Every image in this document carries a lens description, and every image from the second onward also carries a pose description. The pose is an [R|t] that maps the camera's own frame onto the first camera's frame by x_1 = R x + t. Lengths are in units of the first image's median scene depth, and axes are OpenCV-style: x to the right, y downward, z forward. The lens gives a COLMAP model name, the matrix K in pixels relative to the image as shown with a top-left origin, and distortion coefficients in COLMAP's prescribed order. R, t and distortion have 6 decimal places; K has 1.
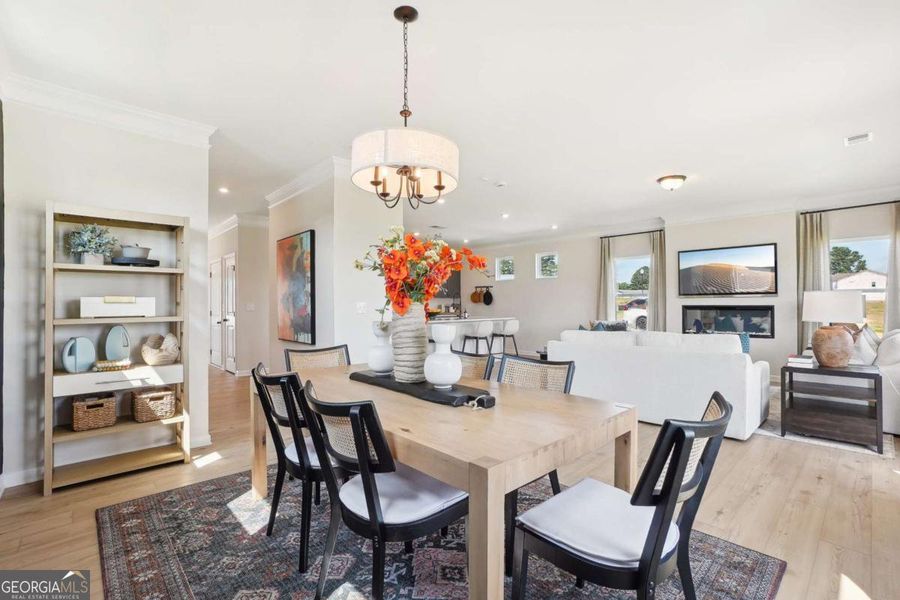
lens RADIAL K [[431.6, 0, 450.0], [0, 431.6, 300.0], [0, 0, 1]] dist [-0.034640, 0.019439]
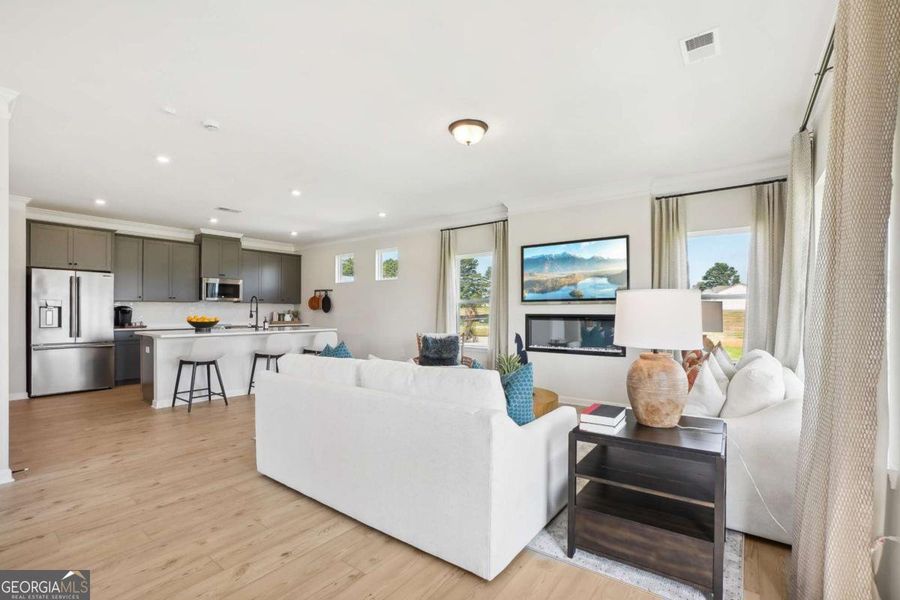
lens RADIAL K [[408.0, 0, 449.7], [0, 408.0, 308.1], [0, 0, 1]] dist [-0.029367, -0.000043]
pose [[0.988993, 0.005223, 0.147871, 0.288451], [-0.005500, 0.999984, 0.001467, 0.001270], [-0.147861, -0.002264, 0.989006, 0.269149]]
